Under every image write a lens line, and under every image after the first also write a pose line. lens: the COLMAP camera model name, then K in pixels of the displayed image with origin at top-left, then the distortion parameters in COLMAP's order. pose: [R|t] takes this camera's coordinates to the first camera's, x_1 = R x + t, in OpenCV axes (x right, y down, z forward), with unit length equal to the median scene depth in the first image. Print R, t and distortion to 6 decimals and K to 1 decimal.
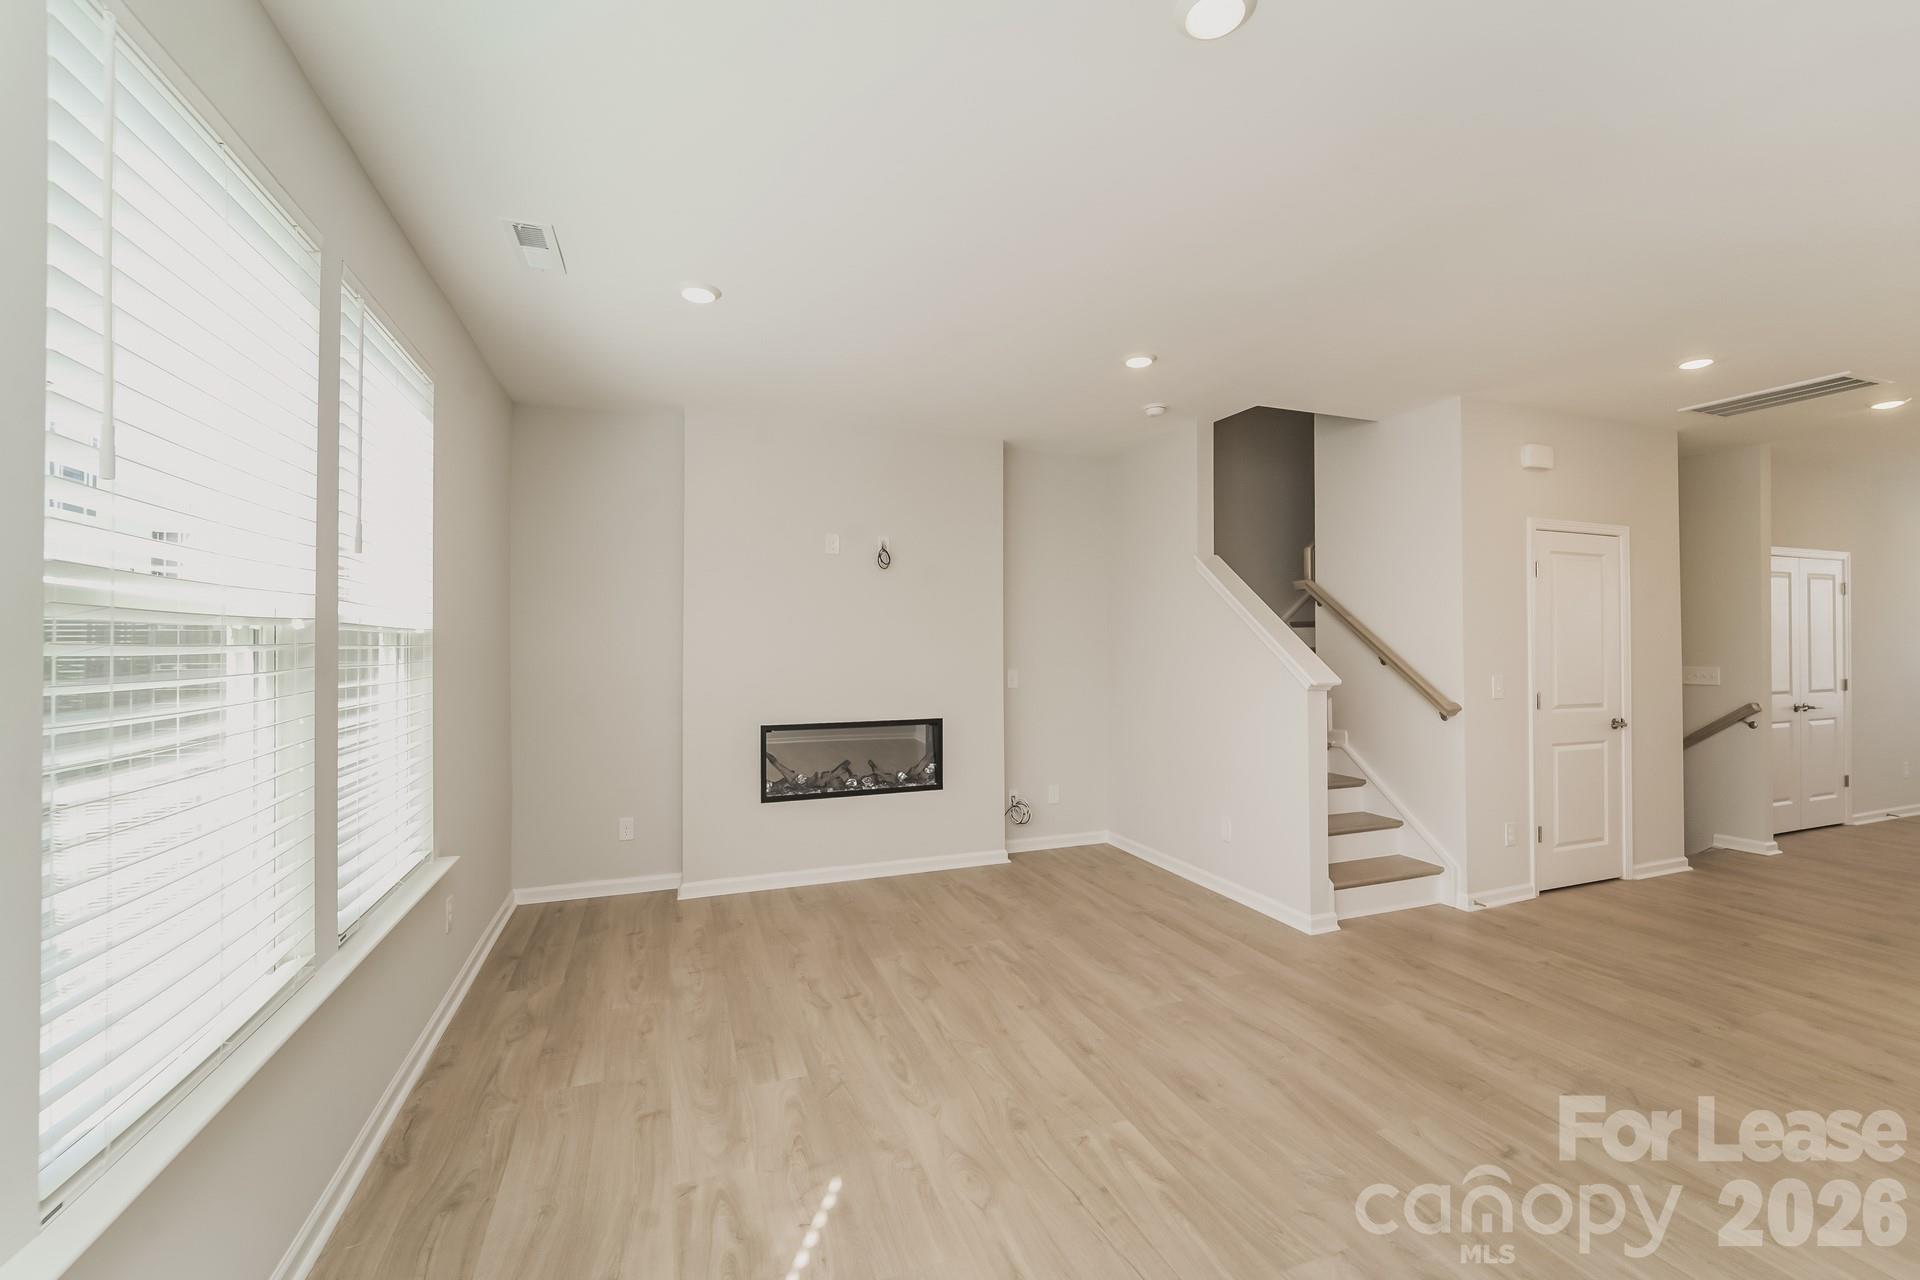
lens RADIAL K [[783.4, 0, 964.1], [0, 783.4, 635.2], [0, 0, 1]] dist [-0.009944, 0.000272]
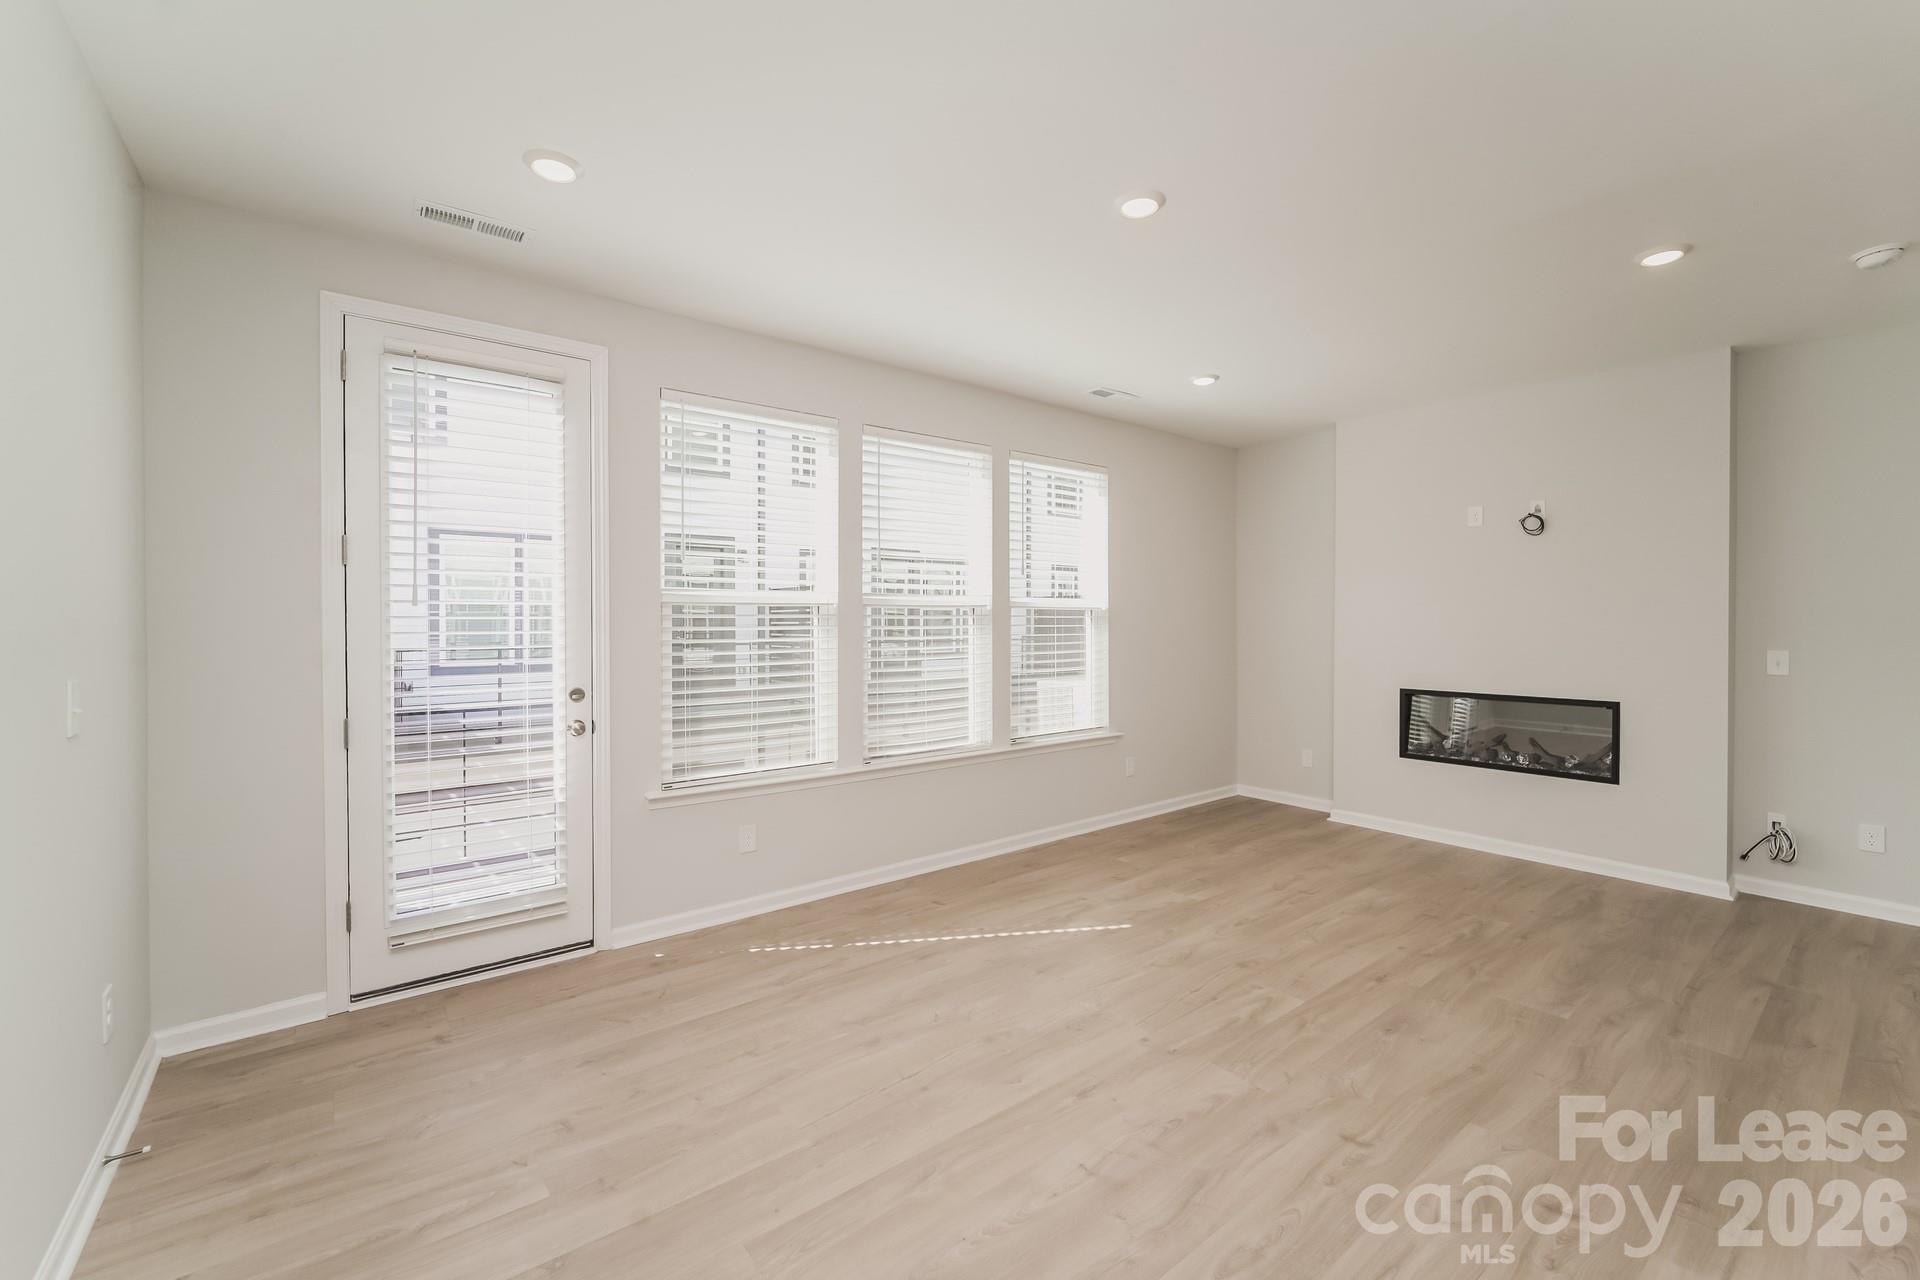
lens RADIAL K [[783.4, 0, 942.2], [0, 783.4, 636.3], [0, 0, 1]] dist [-0.009944, 0.000272]
pose [[0.282102, 0.022513, -0.959120, 0.834230], [0.011828, 0.999567, 0.026941, 0.004464], [0.959311, -0.018945, 0.281714, 0.079495]]
